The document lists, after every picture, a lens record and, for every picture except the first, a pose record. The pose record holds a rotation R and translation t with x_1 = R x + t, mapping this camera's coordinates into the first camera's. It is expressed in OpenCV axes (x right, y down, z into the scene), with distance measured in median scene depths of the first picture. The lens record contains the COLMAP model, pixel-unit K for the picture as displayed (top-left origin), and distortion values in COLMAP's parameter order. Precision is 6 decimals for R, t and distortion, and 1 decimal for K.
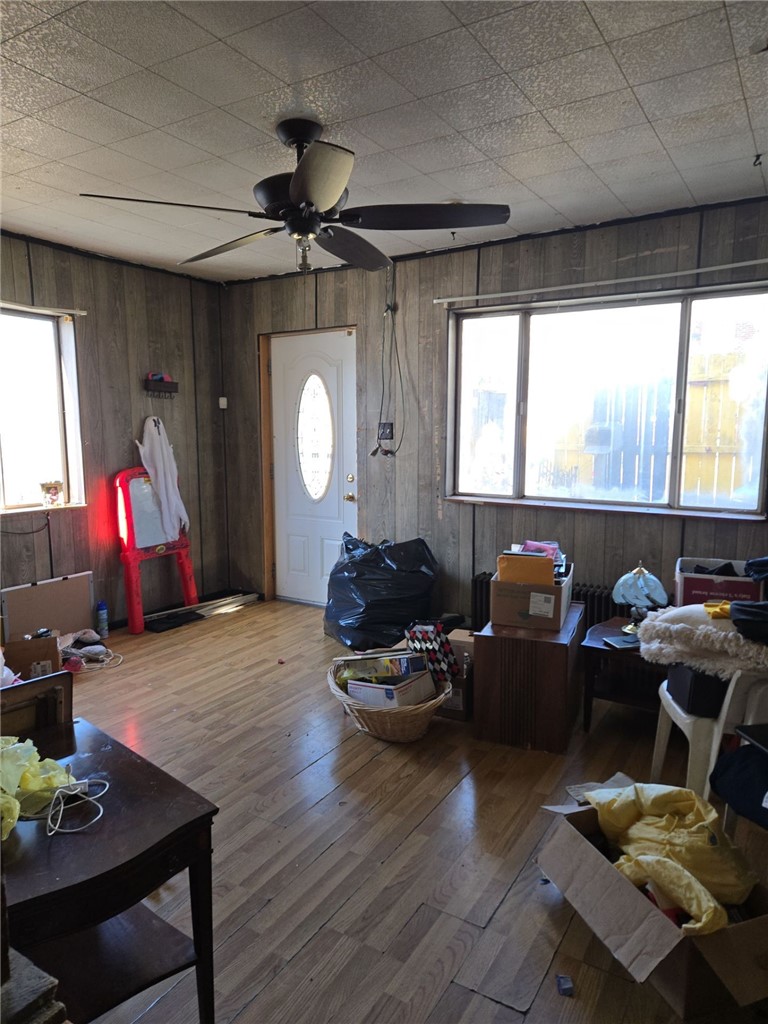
lens RADIAL K [[688.7, 0, 384.0], [0, 688.7, 513.1], [0, 0, 1]] dist [0.021015, -0.018193]
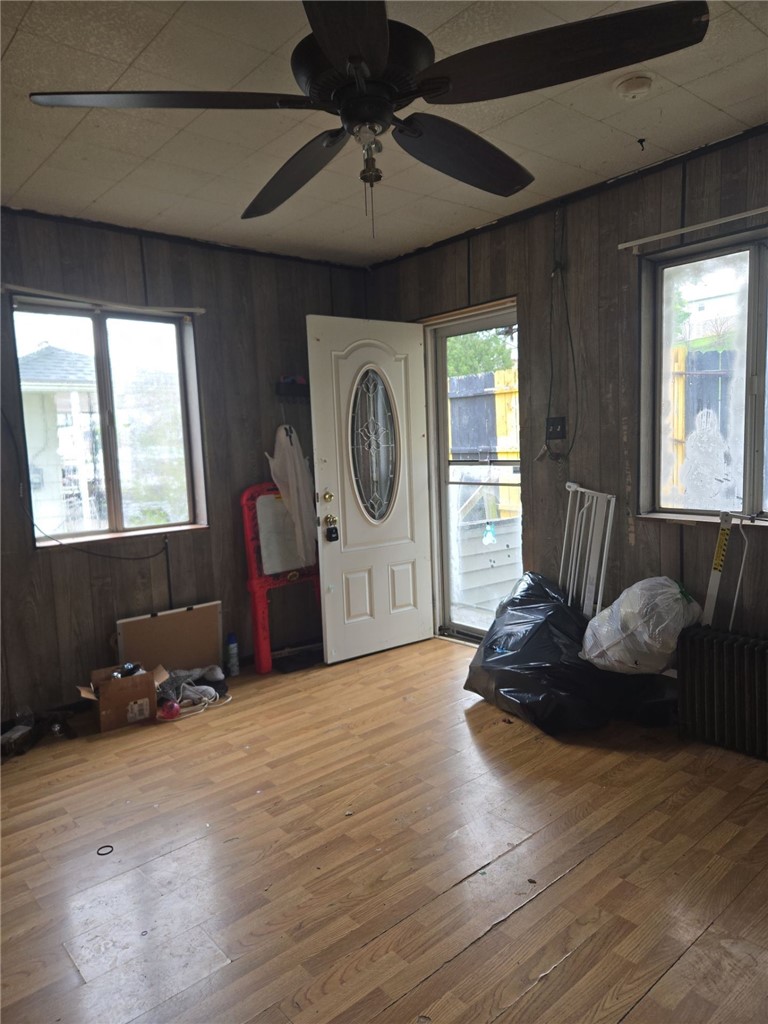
lens RADIAL K [[688.7, 0, 381.4], [0, 688.7, 514.6], [0, 0, 1]] dist [0.021015, -0.018193]
pose [[0.951256, -0.006907, -0.308326, 0.057369], [0.001931, 0.999863, -0.016440, -0.012271], [0.308397, 0.015043, 0.951139, 0.231118]]
